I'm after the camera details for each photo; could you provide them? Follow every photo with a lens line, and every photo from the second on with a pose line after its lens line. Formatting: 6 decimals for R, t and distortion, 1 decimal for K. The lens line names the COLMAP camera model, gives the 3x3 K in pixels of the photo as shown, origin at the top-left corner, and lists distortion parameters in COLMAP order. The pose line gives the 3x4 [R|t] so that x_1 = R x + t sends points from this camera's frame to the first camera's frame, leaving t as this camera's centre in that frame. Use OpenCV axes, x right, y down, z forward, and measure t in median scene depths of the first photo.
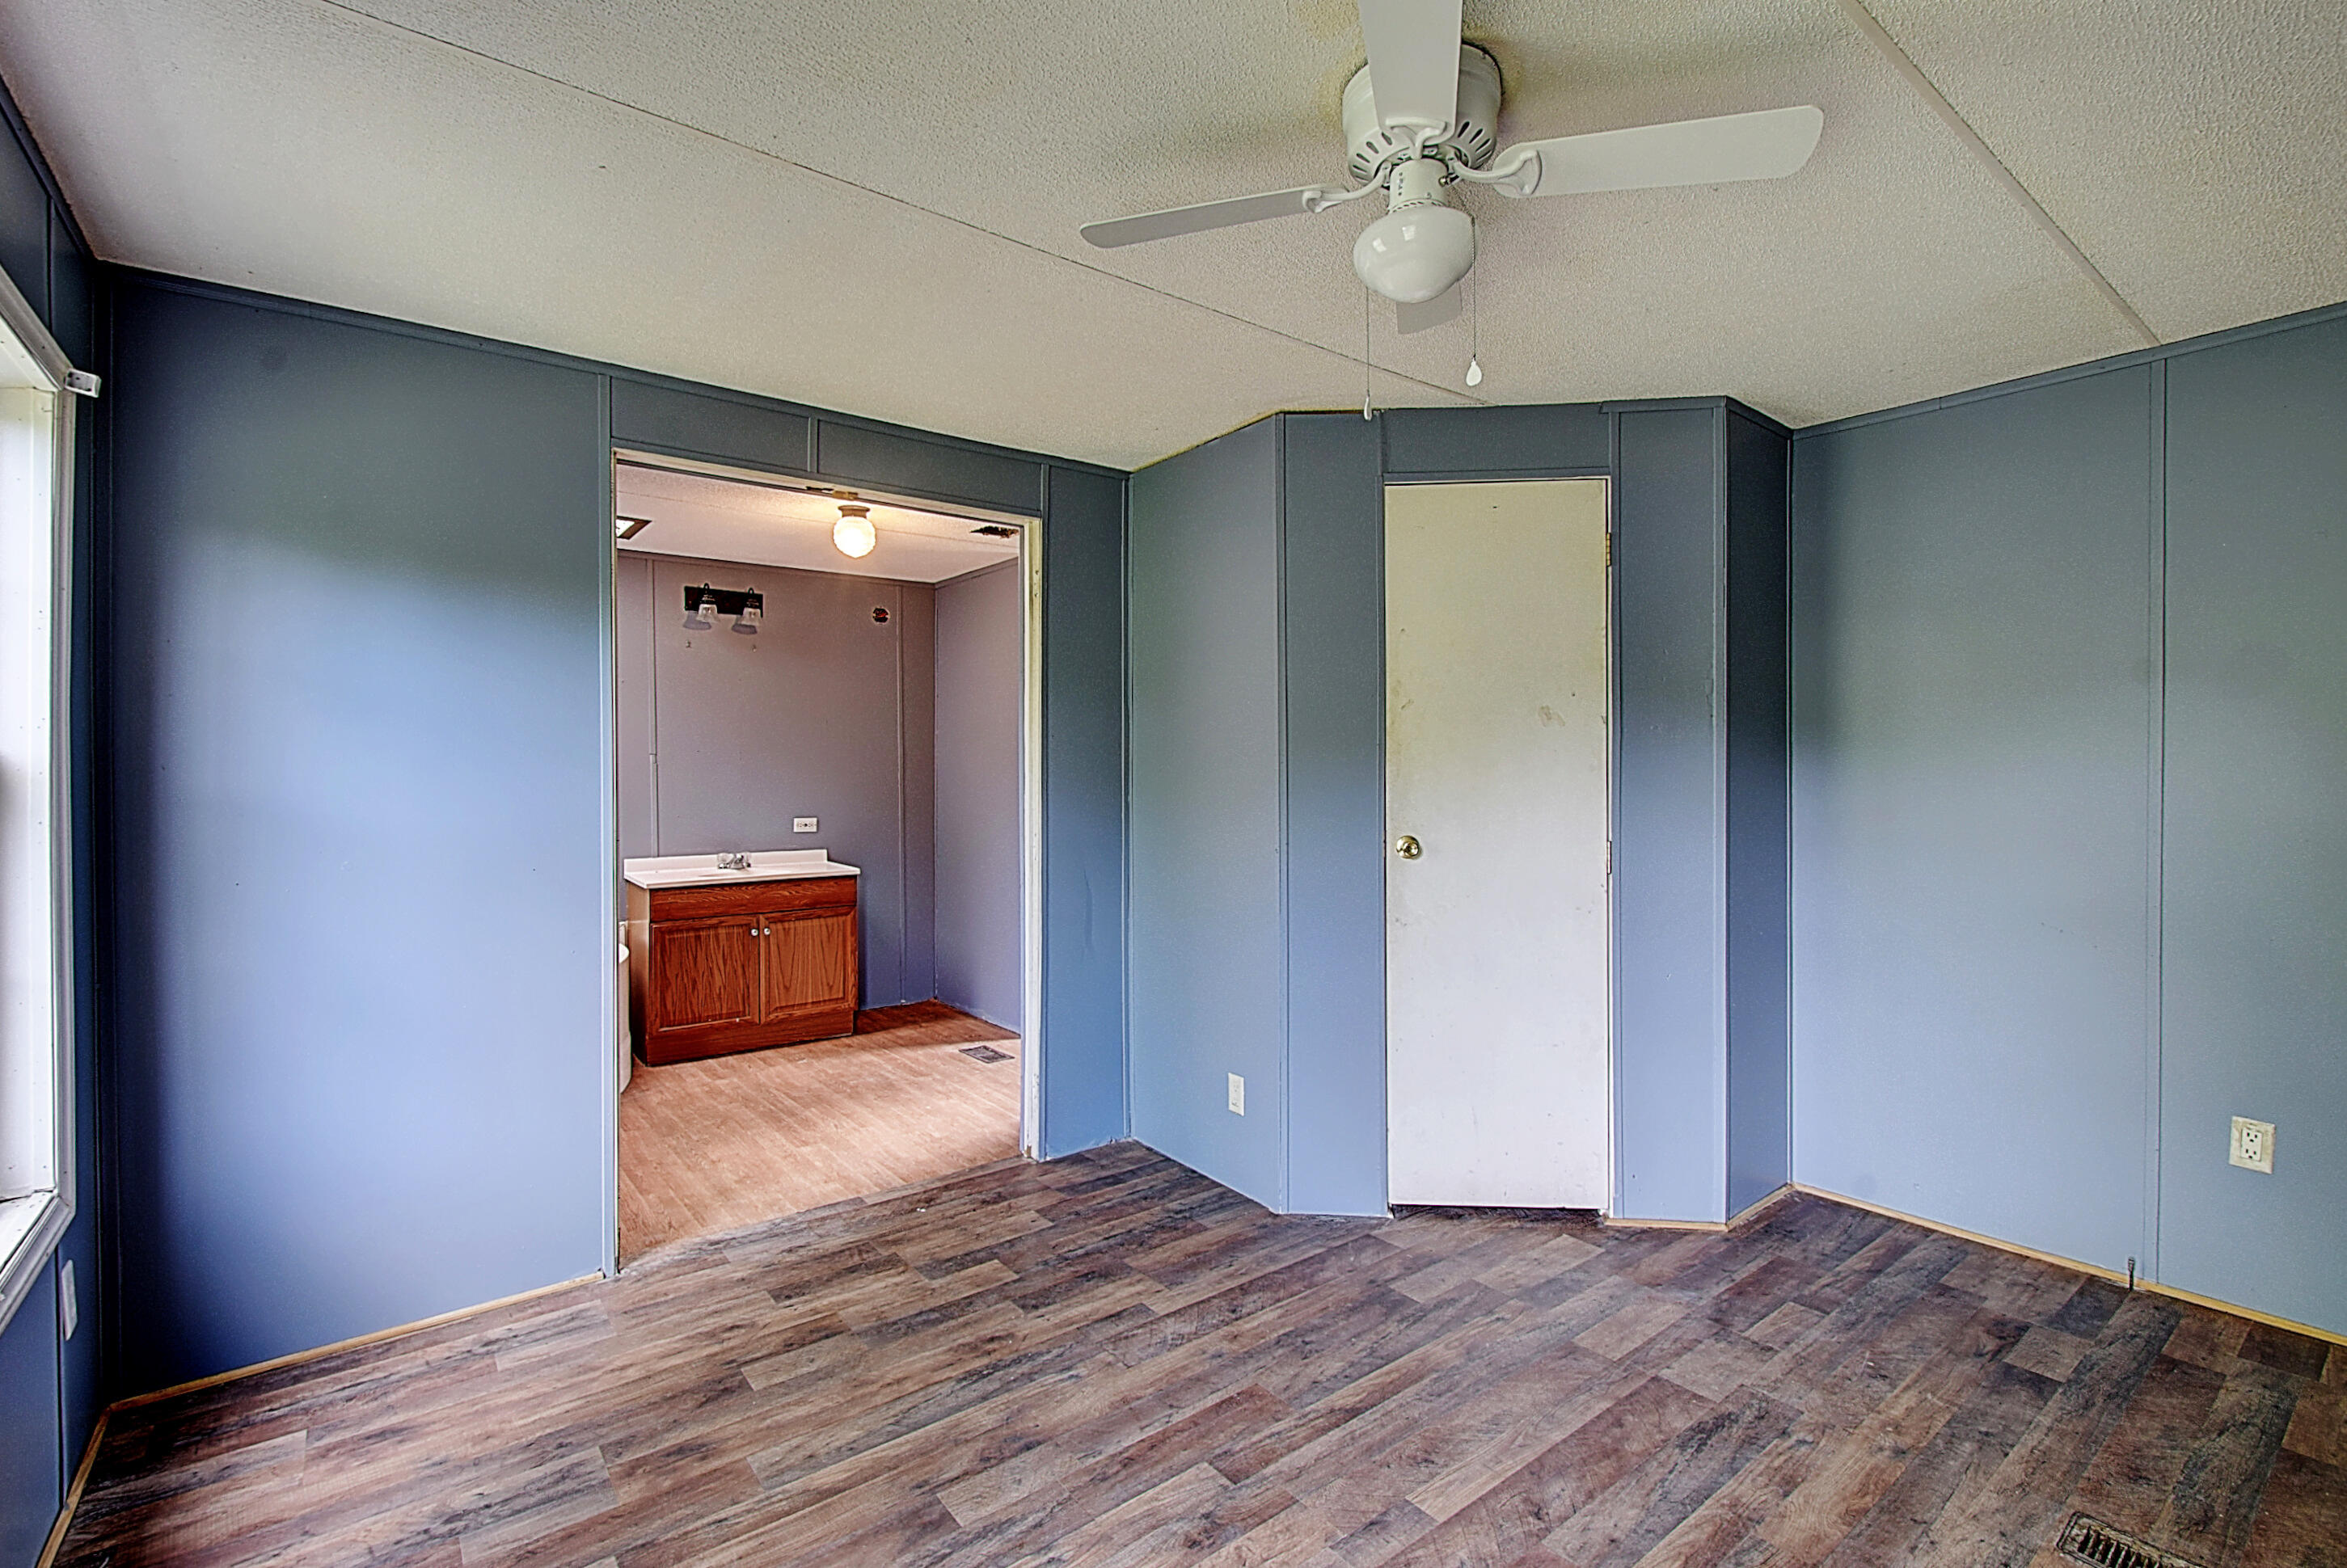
lens RADIAL K [[1042.5, 0, 1168.8], [0, 1042.5, 781.3], [0, 0, 1]] dist [-0.003186, -0.005271]
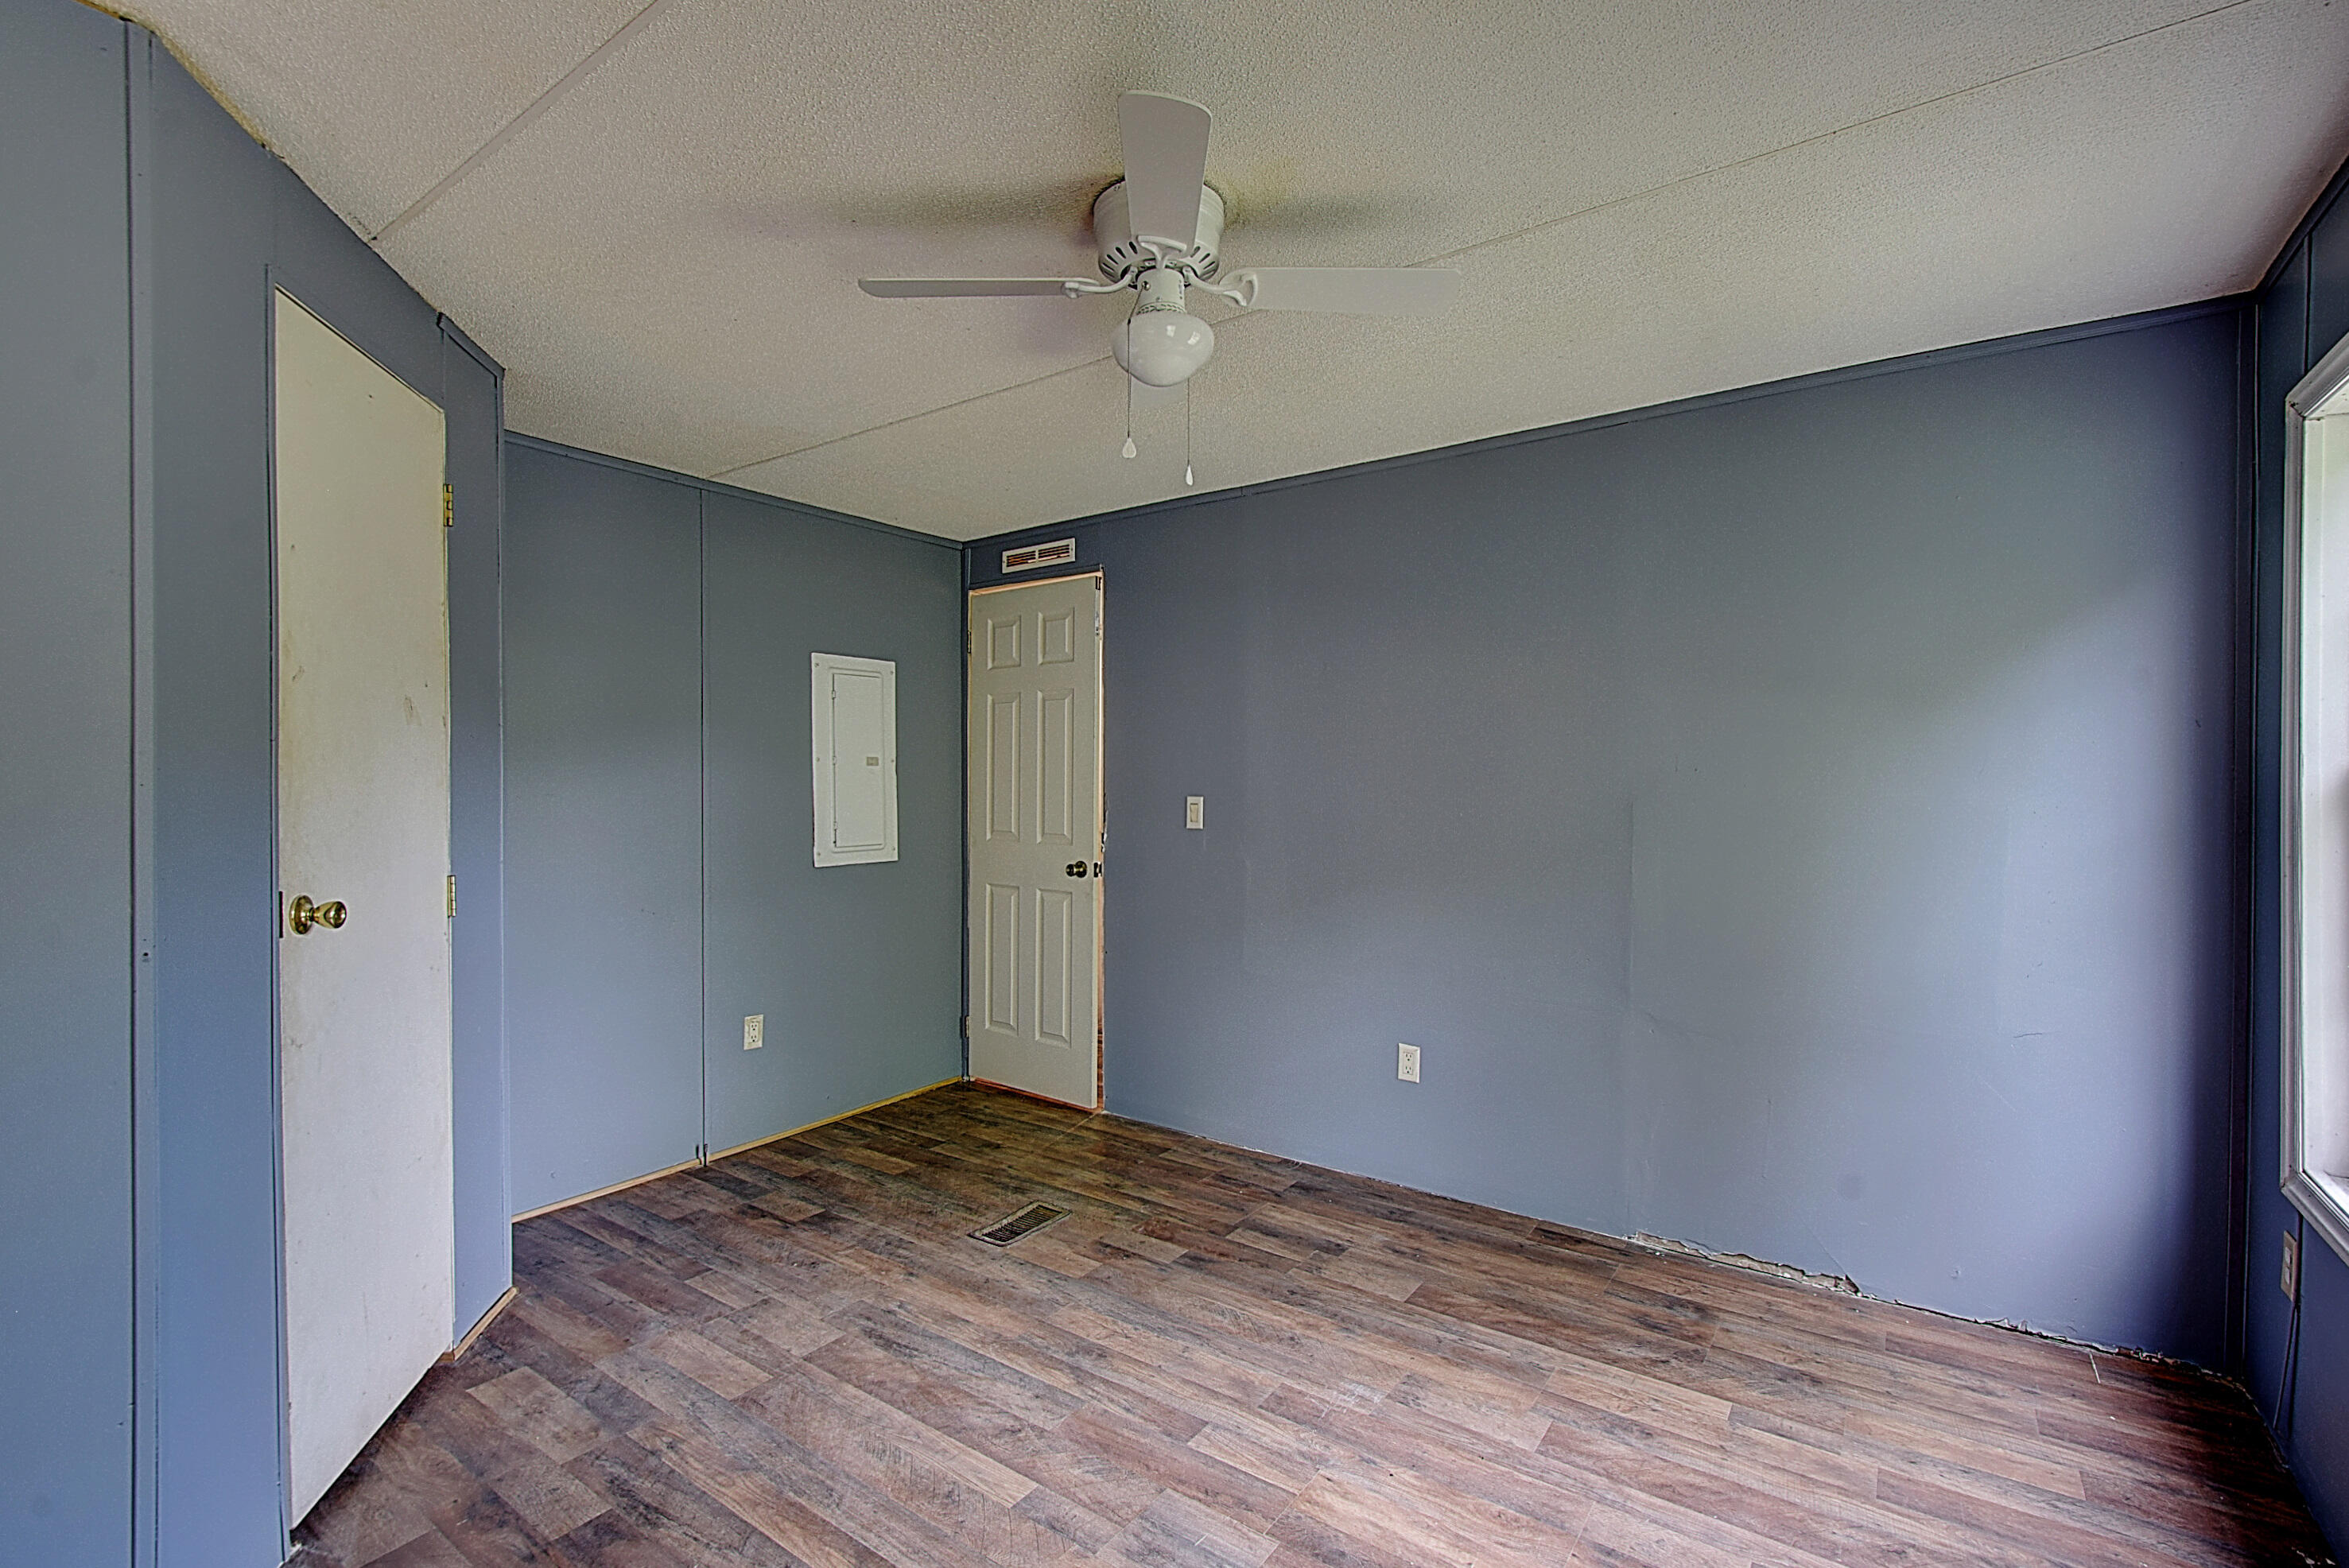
lens RADIAL K [[1043.9, 0, 1158.6], [0, 1043.9, 785.9], [0, 0, 1]] dist [-0.000344, -0.002934]
pose [[-0.267270, -0.003022, 0.963617, -0.580873], [0.014684, 0.999866, 0.007209, -0.007686], [-0.963510, 0.016077, -0.267190, 0.837591]]
